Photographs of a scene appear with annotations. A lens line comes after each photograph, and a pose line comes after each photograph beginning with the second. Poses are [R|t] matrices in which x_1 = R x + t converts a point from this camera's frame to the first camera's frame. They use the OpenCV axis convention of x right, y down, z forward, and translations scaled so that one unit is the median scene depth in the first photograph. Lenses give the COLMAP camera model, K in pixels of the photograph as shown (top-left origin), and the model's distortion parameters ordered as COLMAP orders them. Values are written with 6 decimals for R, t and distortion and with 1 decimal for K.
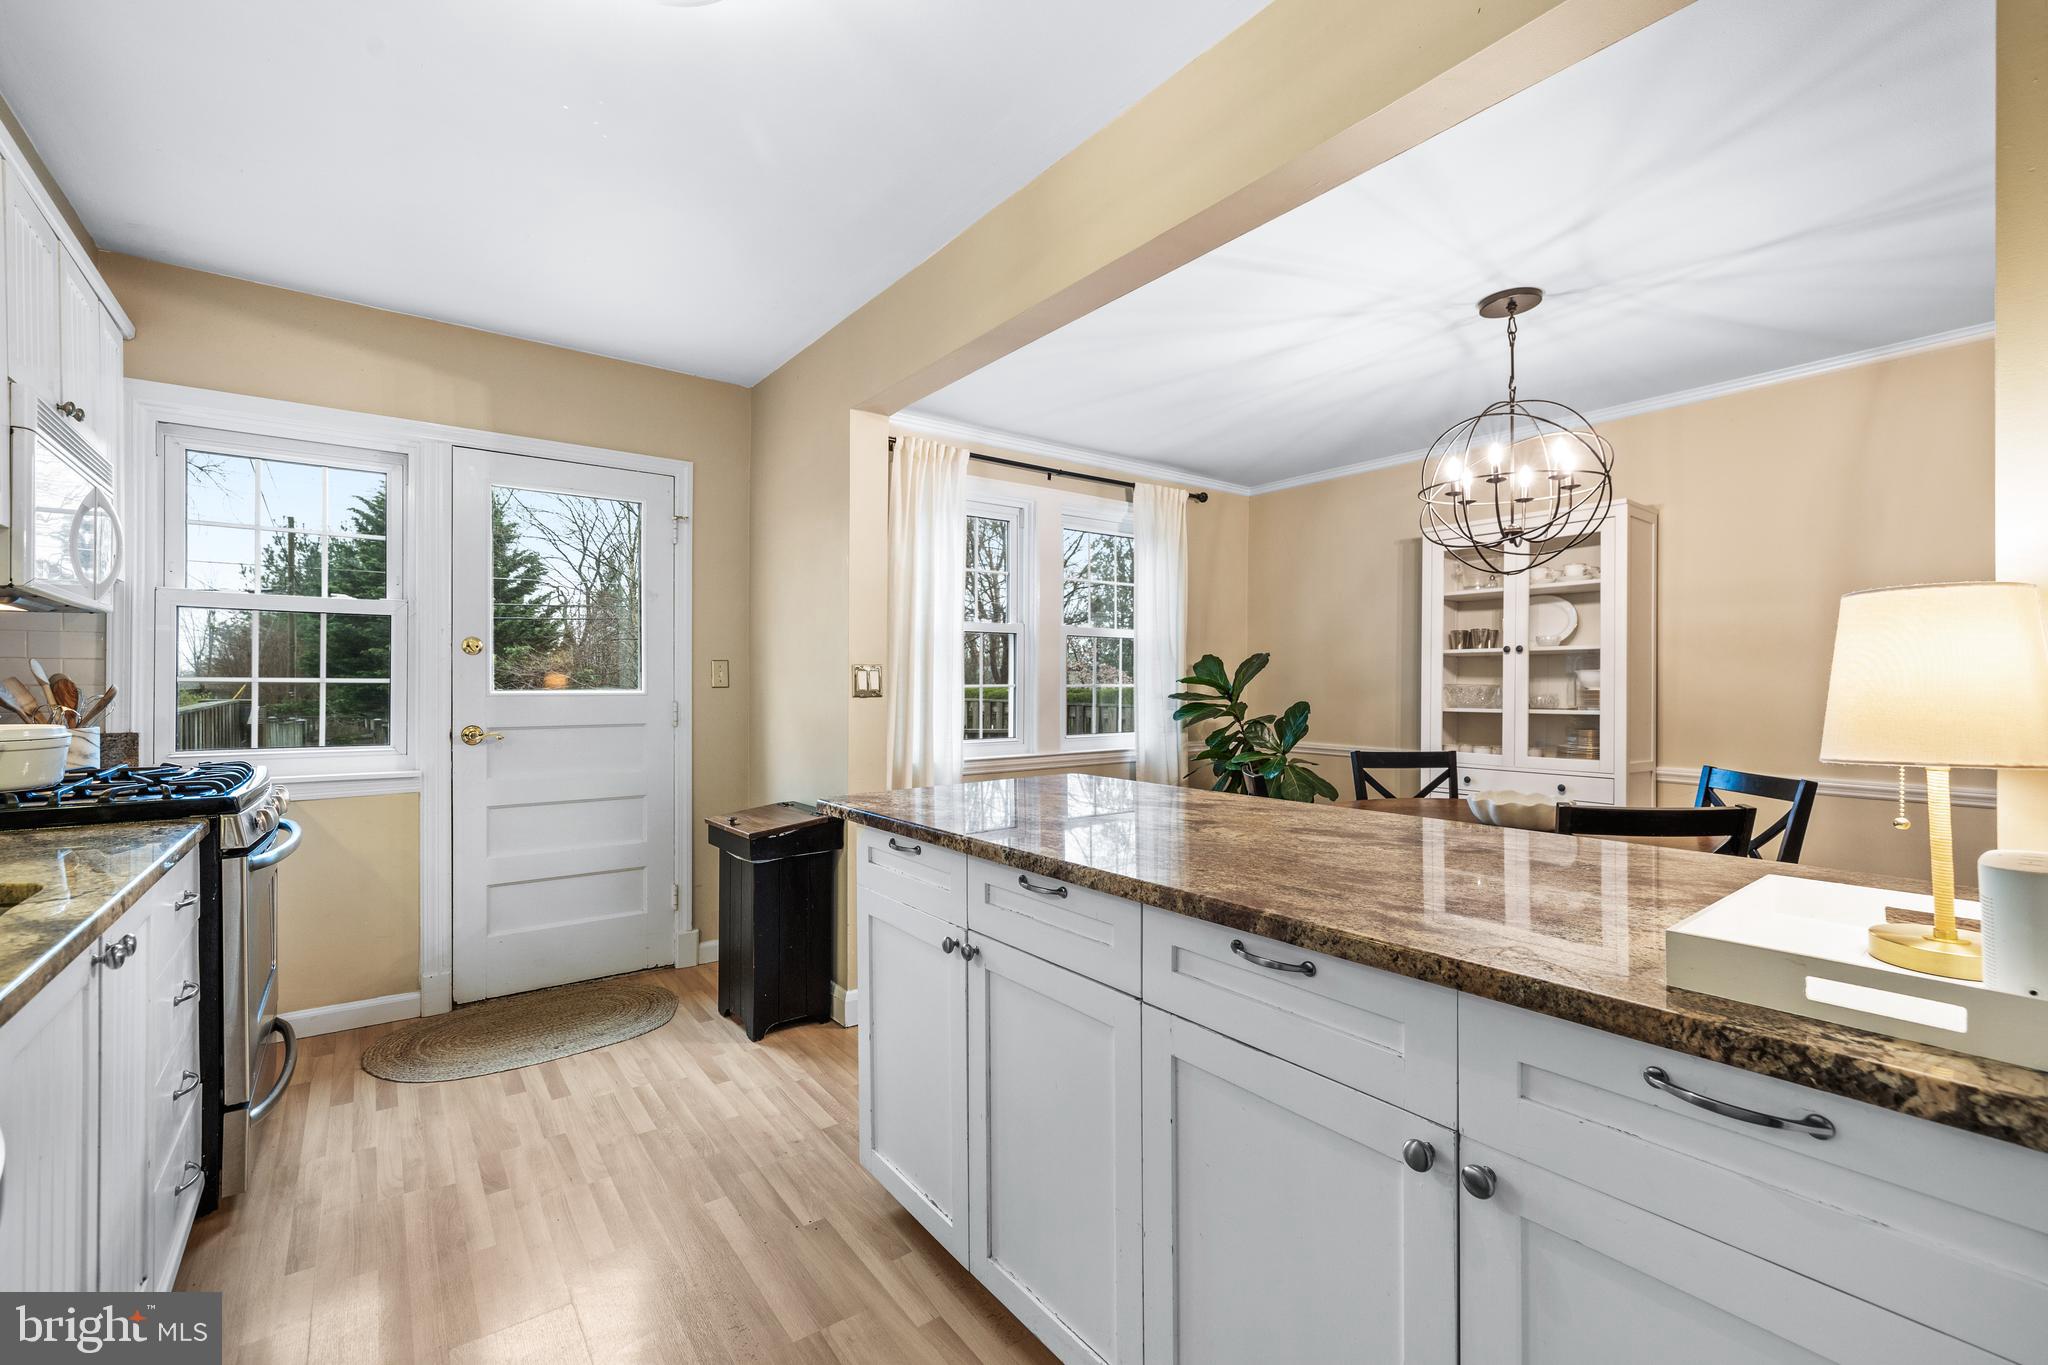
lens RADIAL K [[872.7, 0, 1002.7], [0, 872.7, 689.2], [0, 0, 1]] dist [-0.000928, 0.001020]
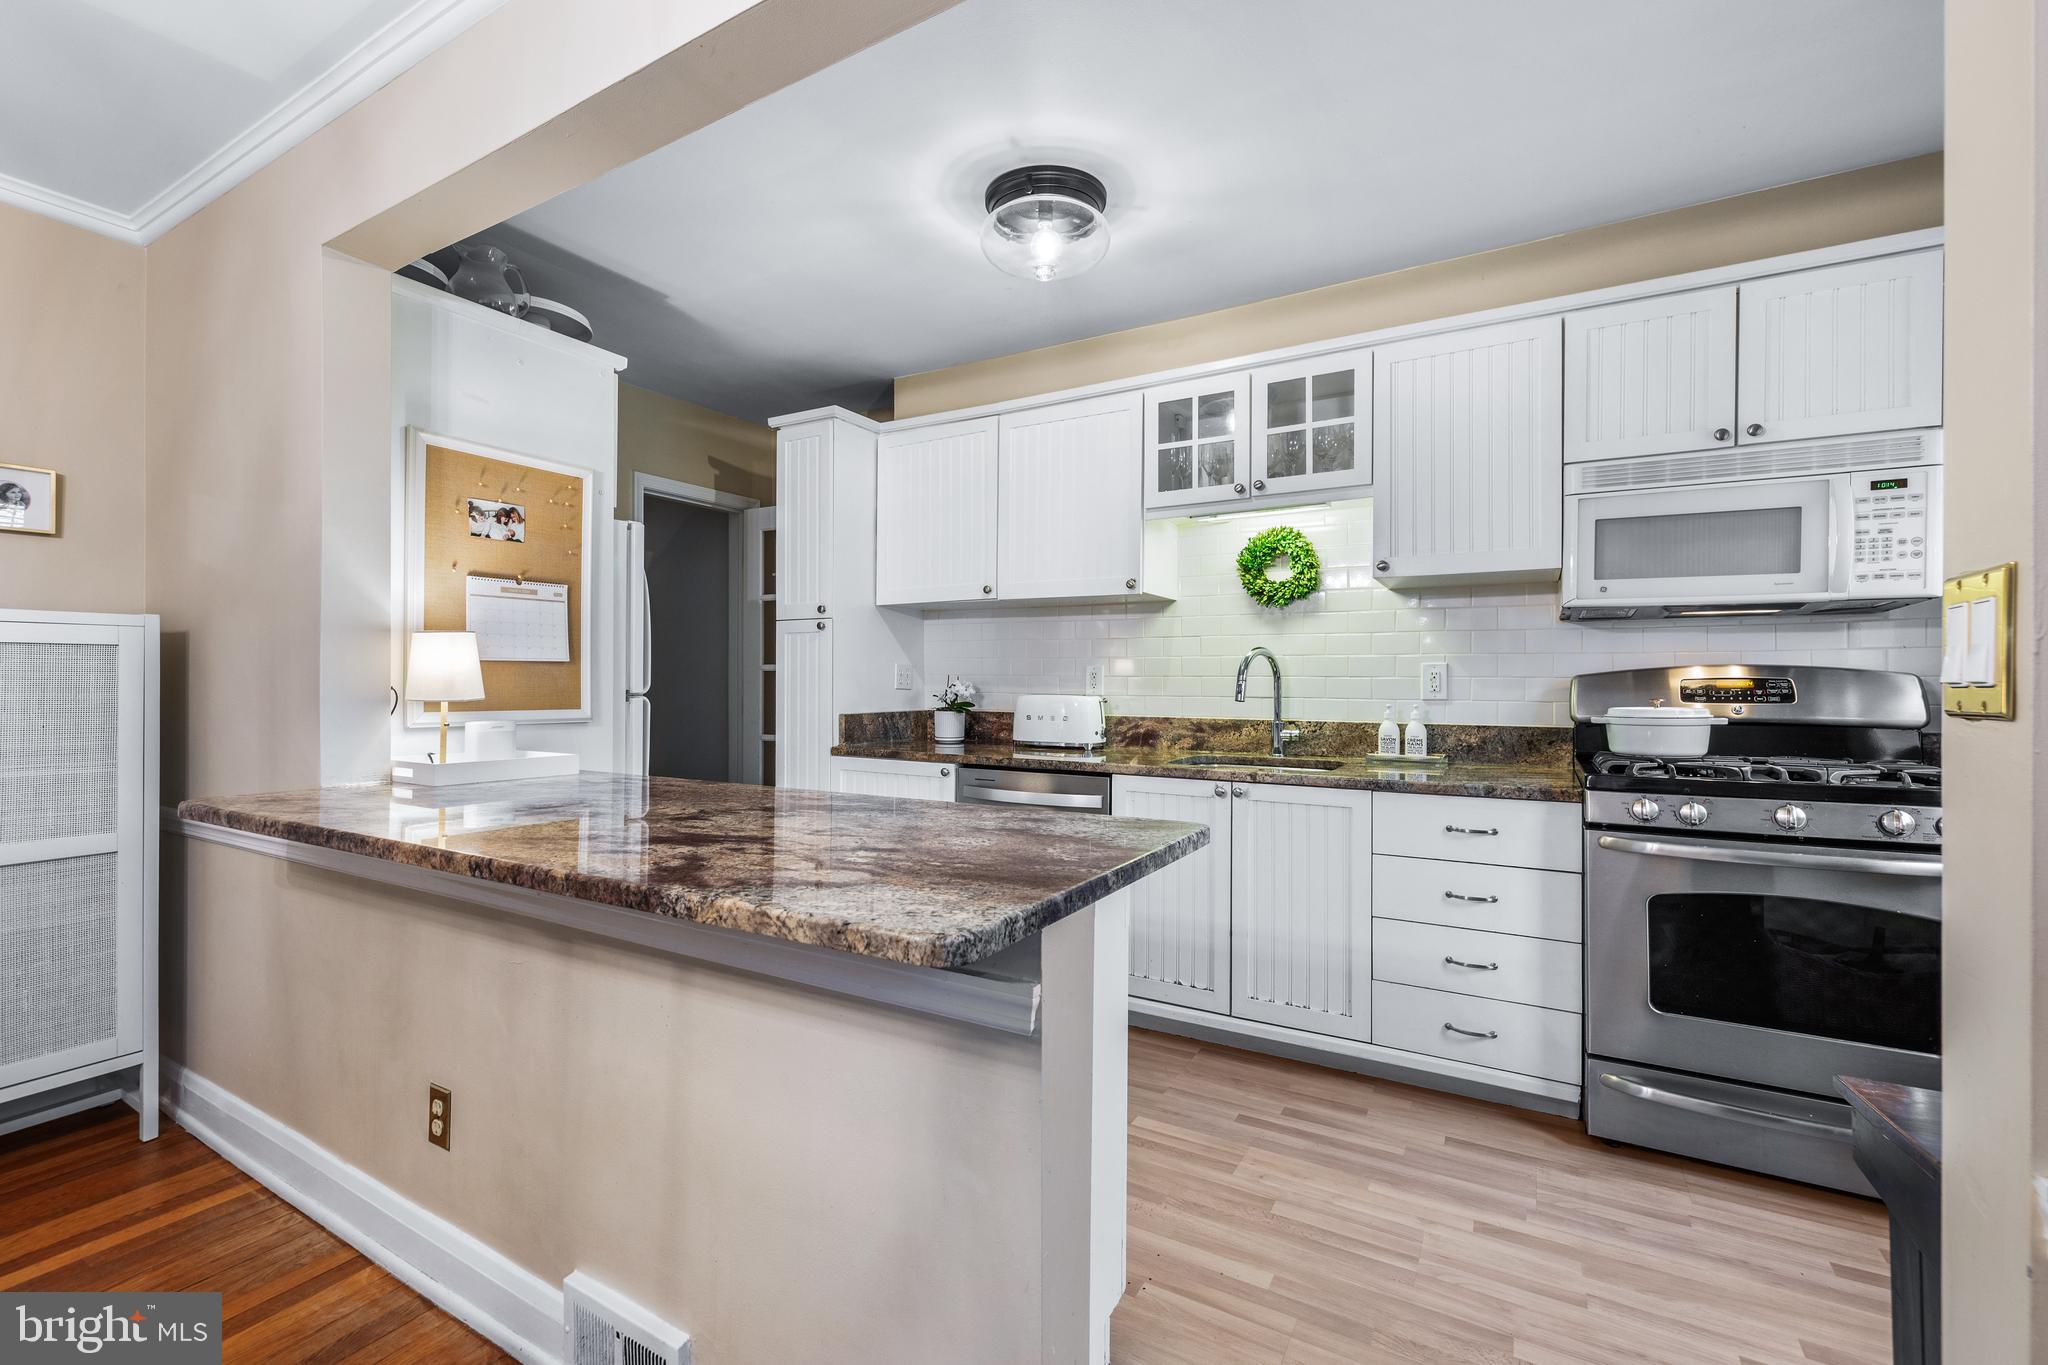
lens RADIAL K [[872.7, 0, 998.4], [0, 872.7, 680.4], [0, 0, 1]] dist [-0.000928, 0.001020]
pose [[-0.920764, -0.003672, -0.390103, 0.121449], [-0.006461, 0.999962, 0.005838, 0.001148], [0.390067, 0.007895, -0.920753, 0.837315]]
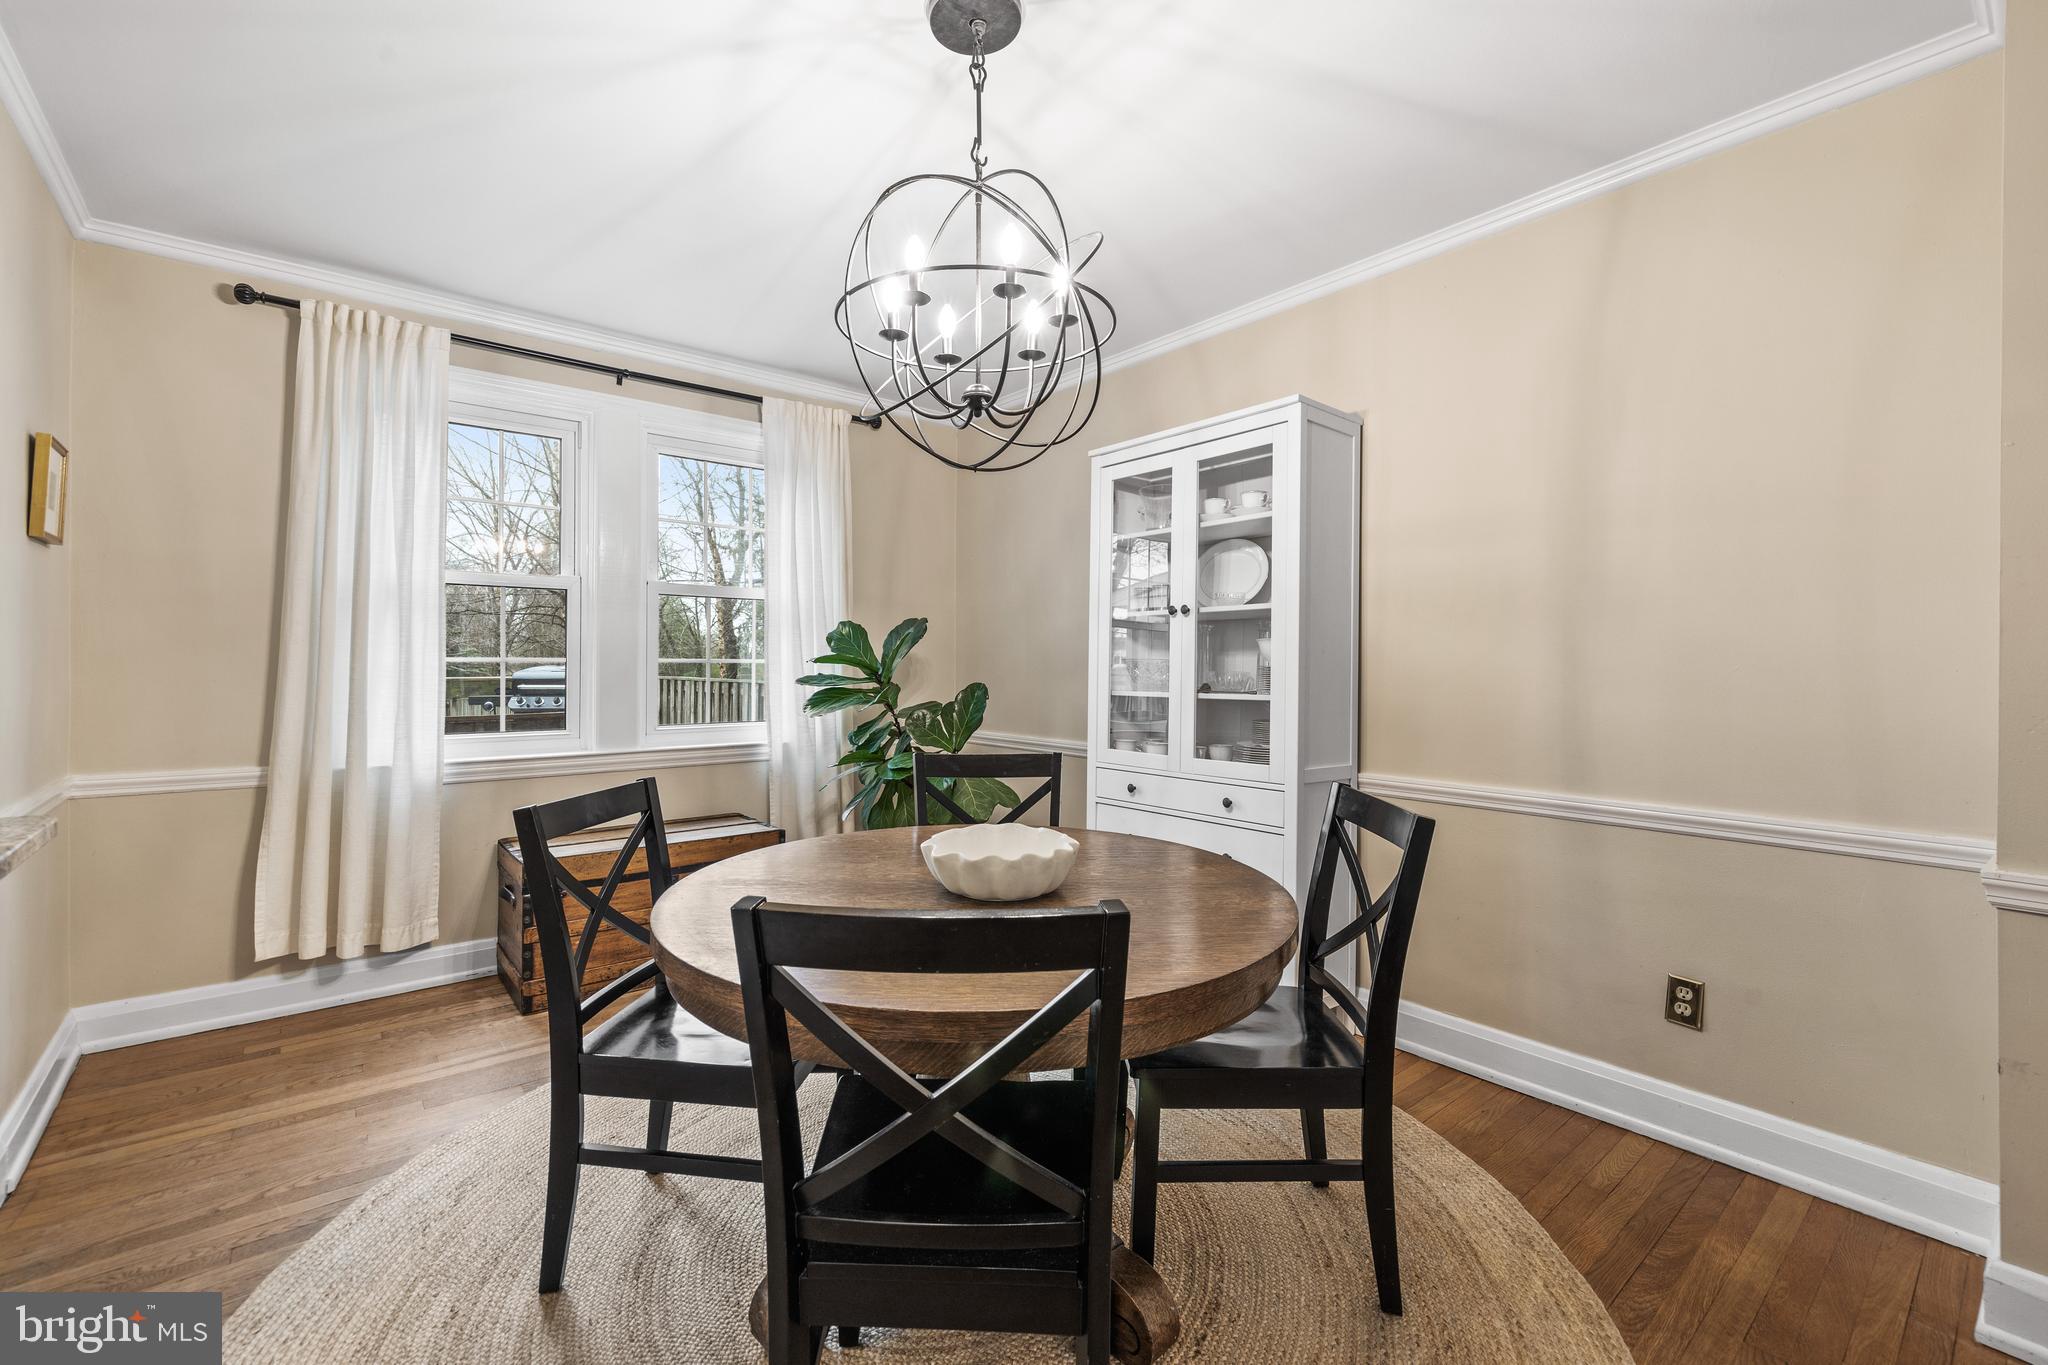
lens RADIAL K [[872.7, 0, 1006.2], [0, 872.7, 668.4], [0, 0, 1]] dist [-0.000928, 0.001020]
pose [[0.998727, 0.003021, 0.050359, 0.407016], [-0.002607, 0.999962, -0.008299, 0.008768], [-0.050382, 0.008157, 0.998697, 0.283118]]
